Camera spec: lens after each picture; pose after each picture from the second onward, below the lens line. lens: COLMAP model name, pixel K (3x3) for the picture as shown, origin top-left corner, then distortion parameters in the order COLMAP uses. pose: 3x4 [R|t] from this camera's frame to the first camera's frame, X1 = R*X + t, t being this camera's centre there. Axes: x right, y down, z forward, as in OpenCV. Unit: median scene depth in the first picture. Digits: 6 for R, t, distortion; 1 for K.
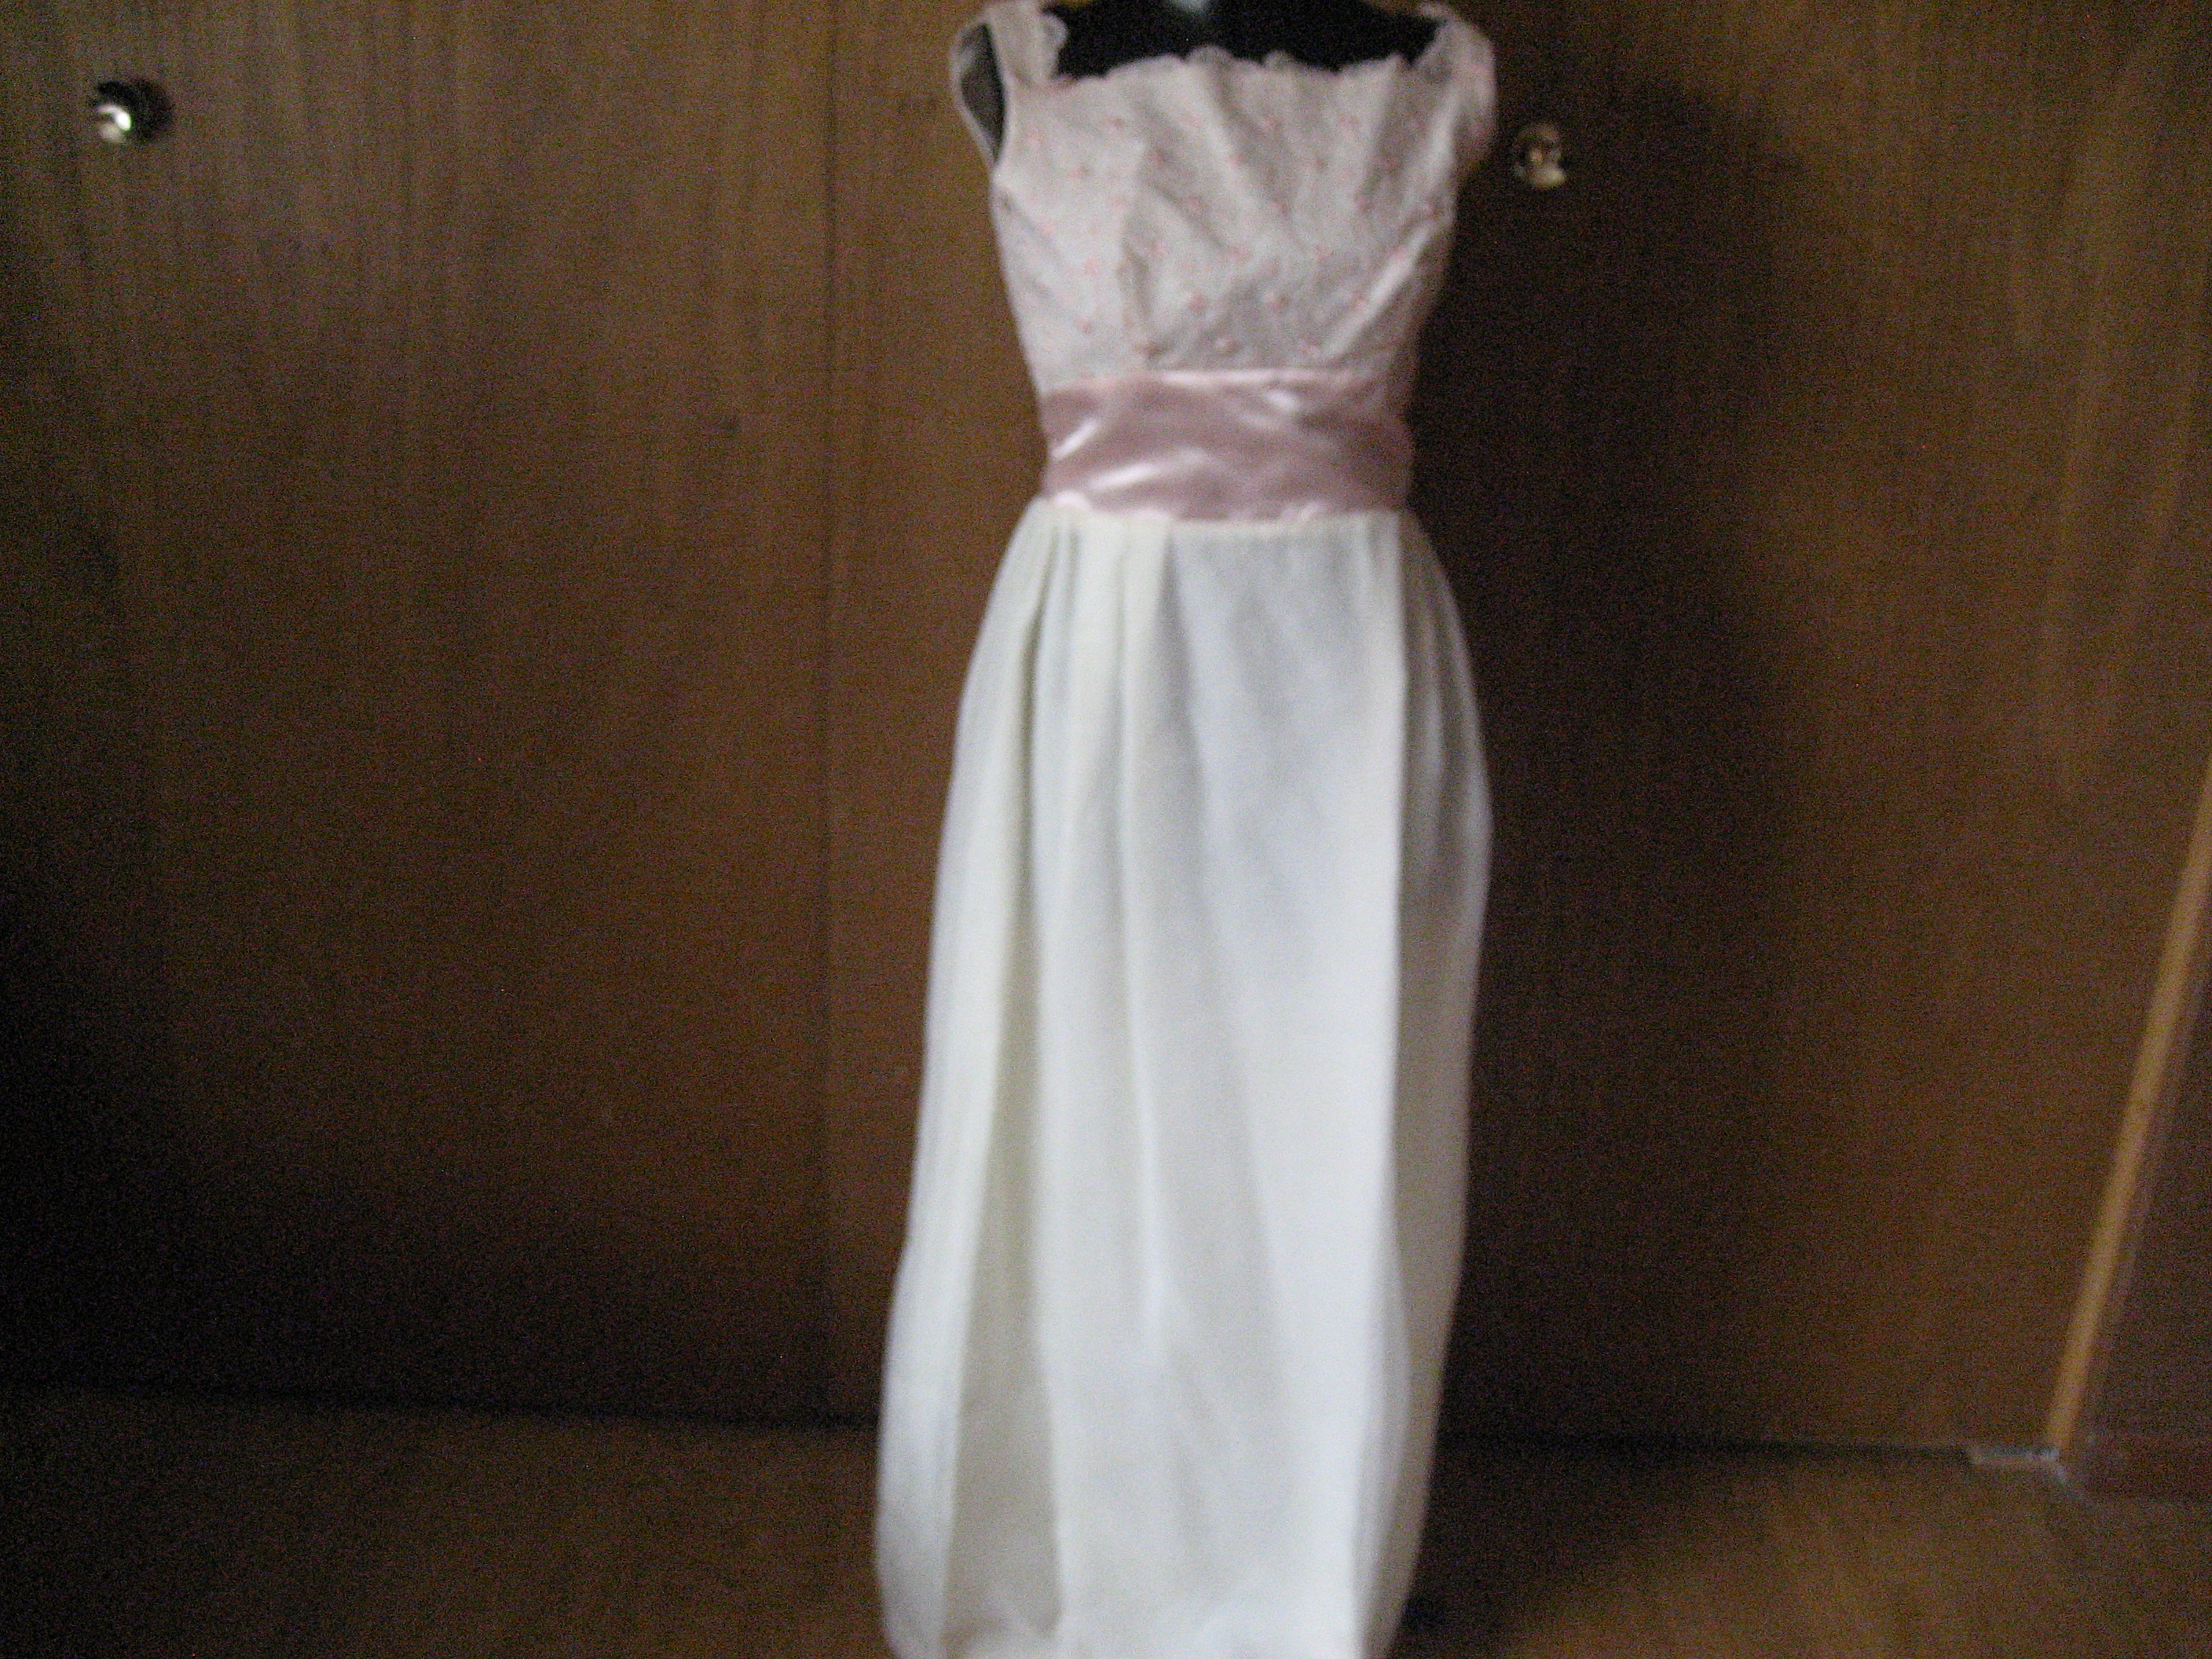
lens RADIAL K [[2208.6, 0, 1106.0], [0, 2208.6, 829.5], [0, 0, 1]] dist [-0.165129, 0.153932]
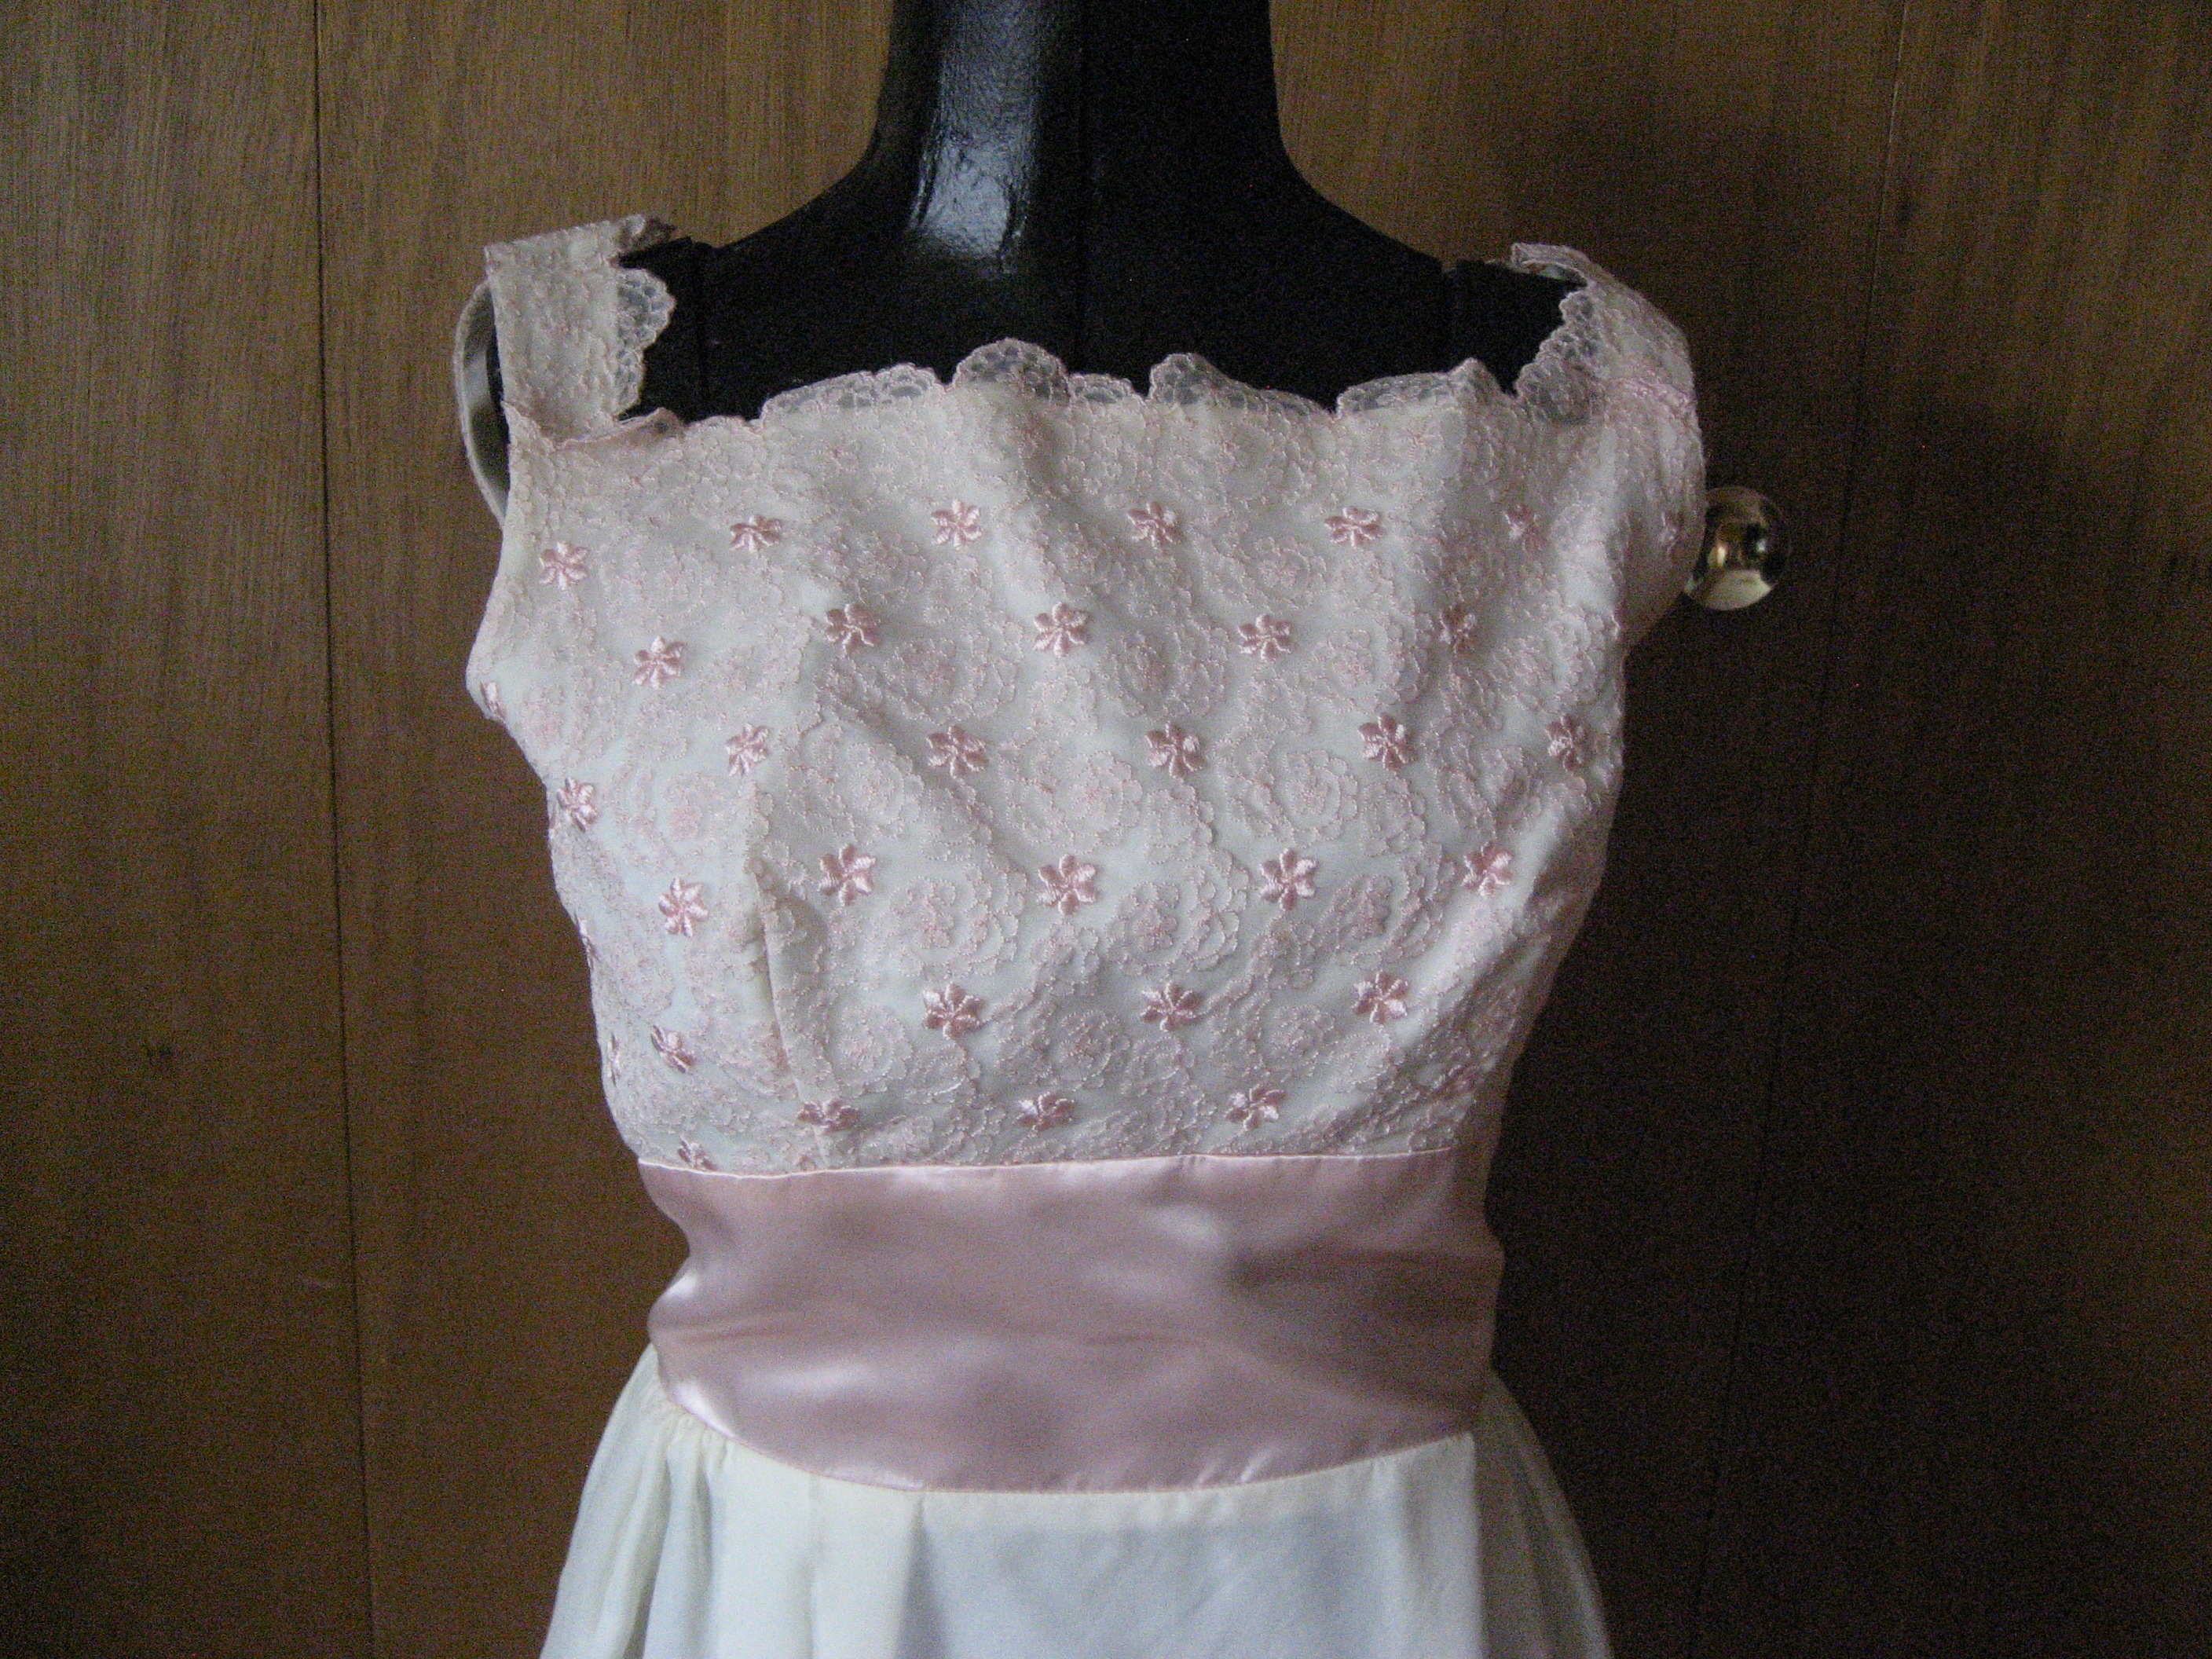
lens RADIAL K [[2208.6, 0, 1106.0], [0, 2208.6, 829.5], [0, 0, 1]] dist [-0.165129, 0.153932]
pose [[0.999982, 0.001494, 0.005771, 0.063947], [-0.000762, 0.992166, -0.124927, -0.220899], [-0.005913, 0.124920, 0.992149, 0.609322]]
